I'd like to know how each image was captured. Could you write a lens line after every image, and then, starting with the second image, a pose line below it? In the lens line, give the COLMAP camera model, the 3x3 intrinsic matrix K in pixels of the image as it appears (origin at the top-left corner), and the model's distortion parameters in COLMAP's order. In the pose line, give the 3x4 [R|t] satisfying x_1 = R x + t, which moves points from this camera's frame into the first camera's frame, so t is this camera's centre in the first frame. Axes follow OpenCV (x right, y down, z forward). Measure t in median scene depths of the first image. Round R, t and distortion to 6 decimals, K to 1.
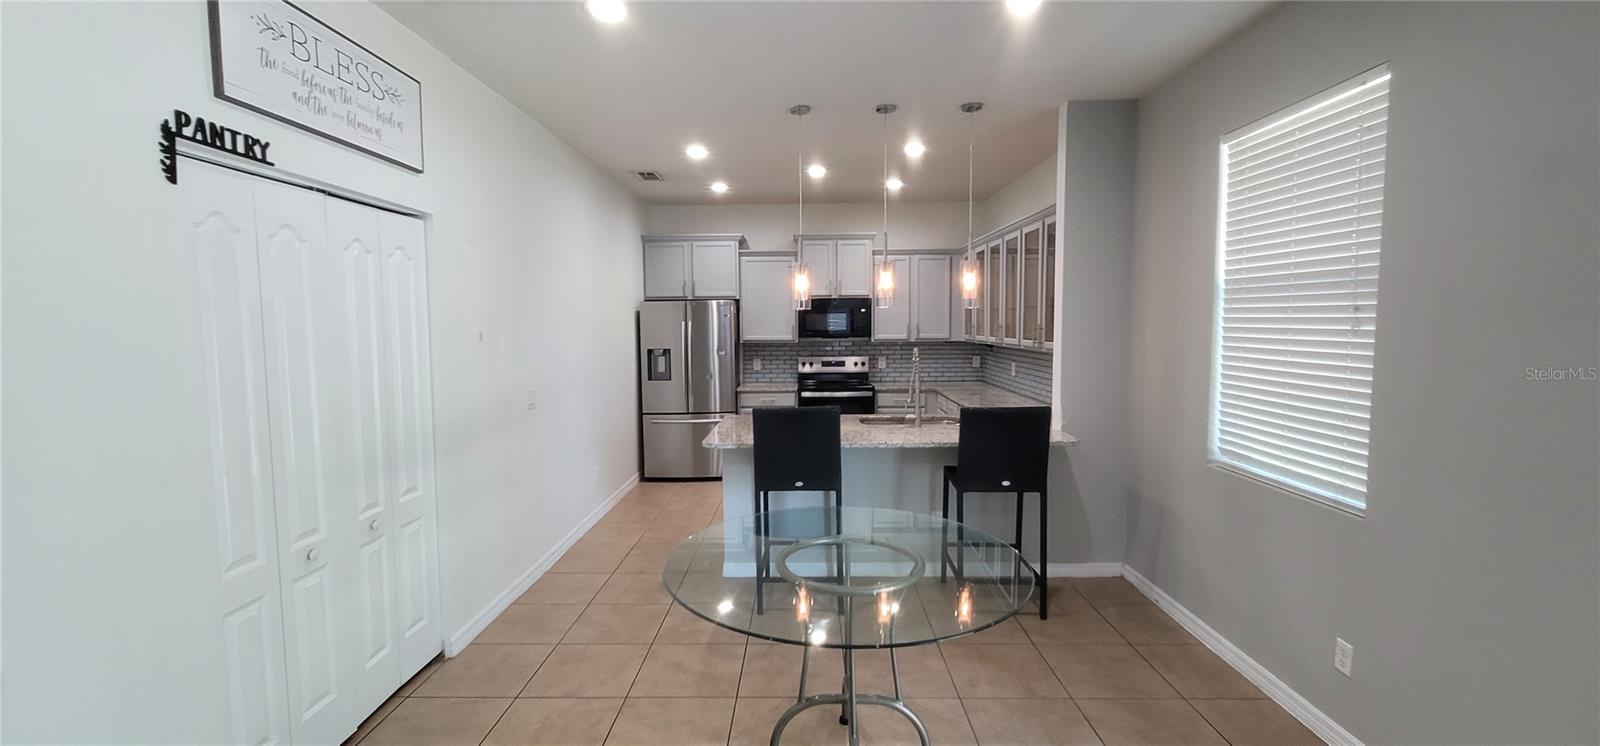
lens RADIAL K [[660.6, 0, 797.2], [0, 660.6, 366.5], [0, 0, 1]] dist [-0.008623, 0.004419]
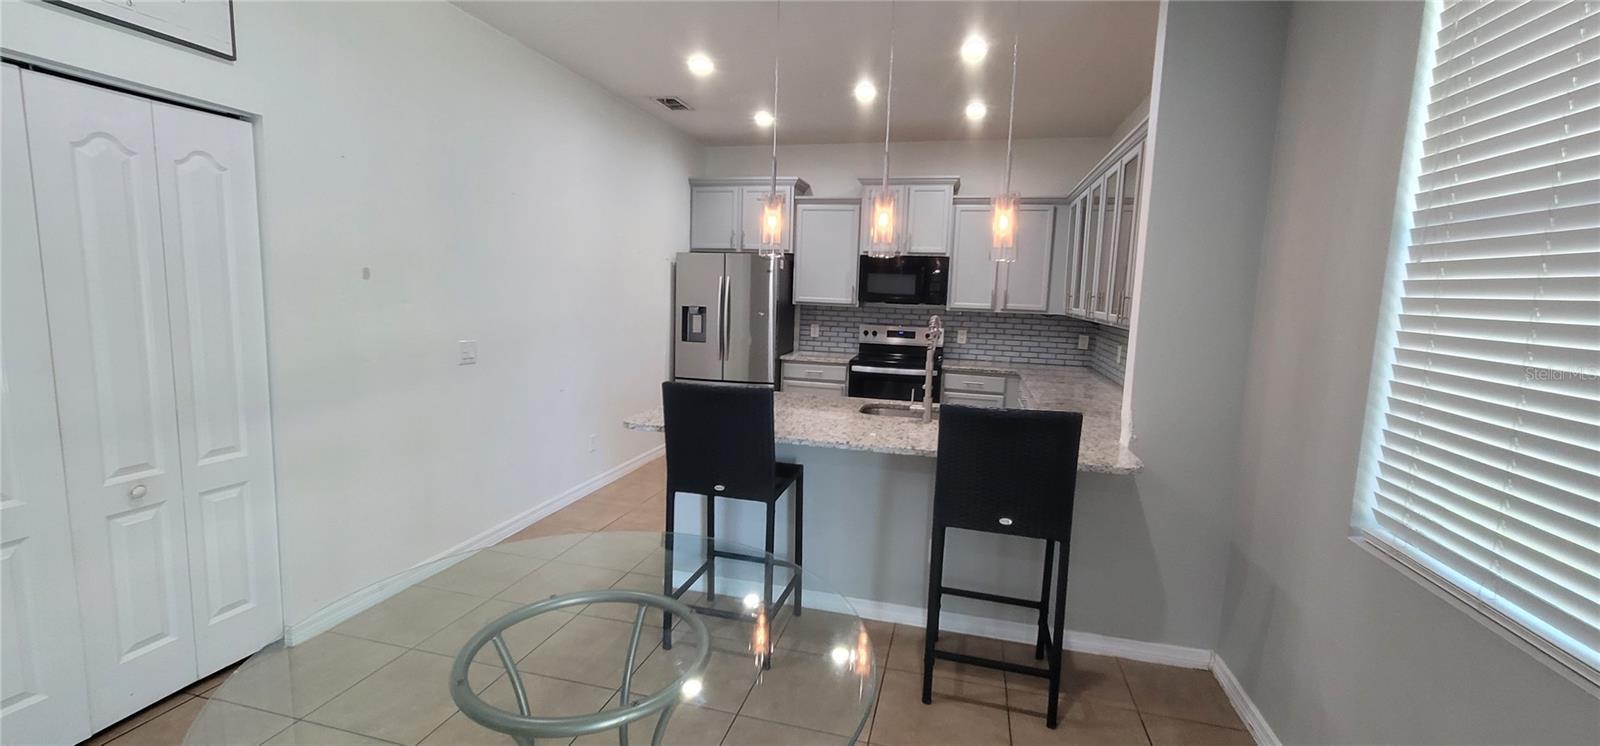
lens RADIAL K [[660.6, 0, 797.2], [0, 660.6, 366.5], [0, 0, 1]] dist [-0.008623, 0.004419]
pose [[0.970633, 0.067842, -0.230801, 0.145731], [-0.056662, 0.996892, 0.054735, -0.002345], [0.233797, -0.040050, 0.971460, 0.175156]]
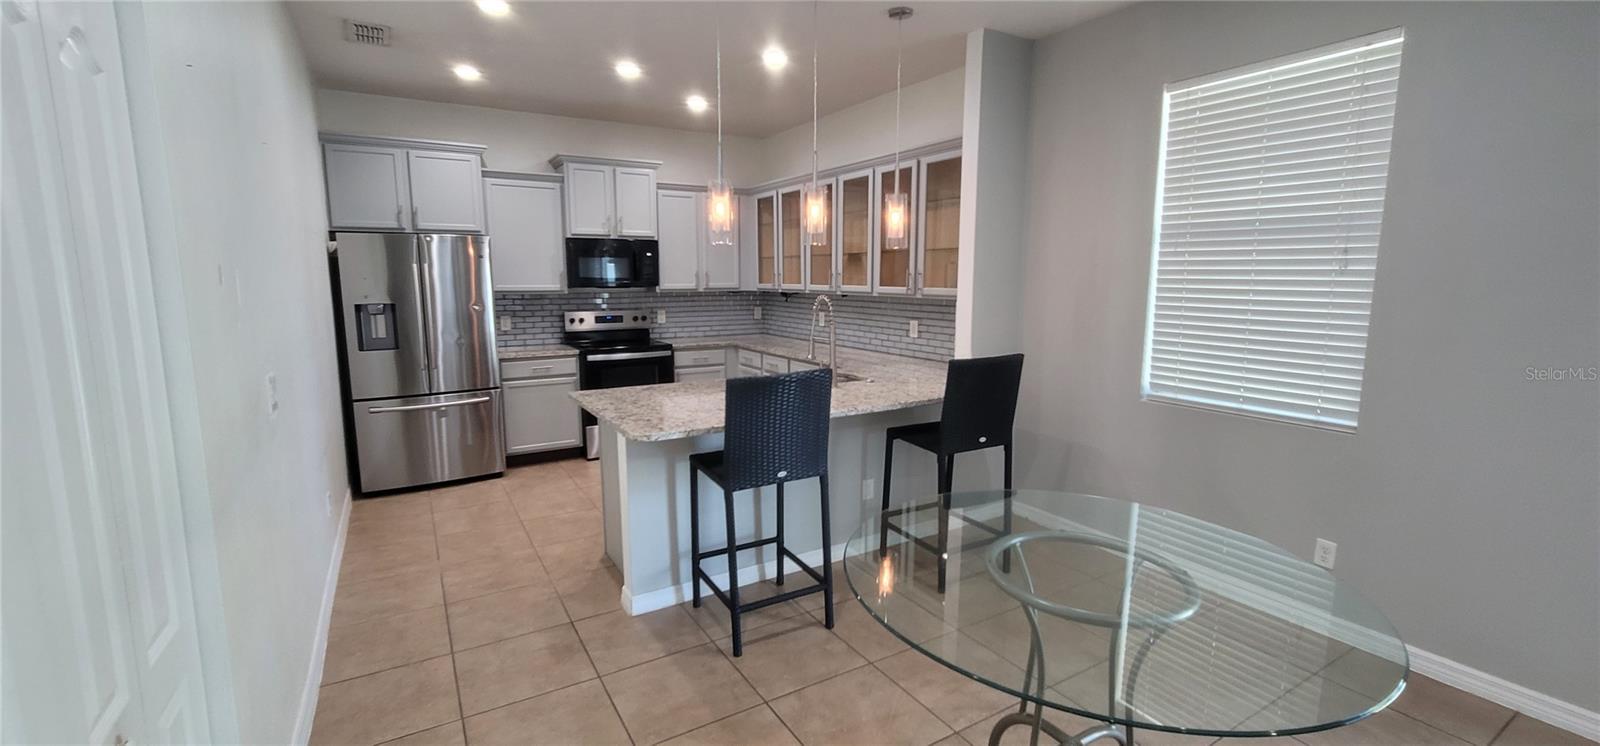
lens RADIAL K [[668.4, 0, 795.7], [0, 668.4, 360.8], [0, 0, 1]] dist [-0.009978, 0.012387]
pose [[0.851308, -0.057786, 0.521475, -0.215976], [0.027942, 0.997499, 0.064920, -0.000063], [-0.523922, -0.040696, 0.850793, 0.198988]]
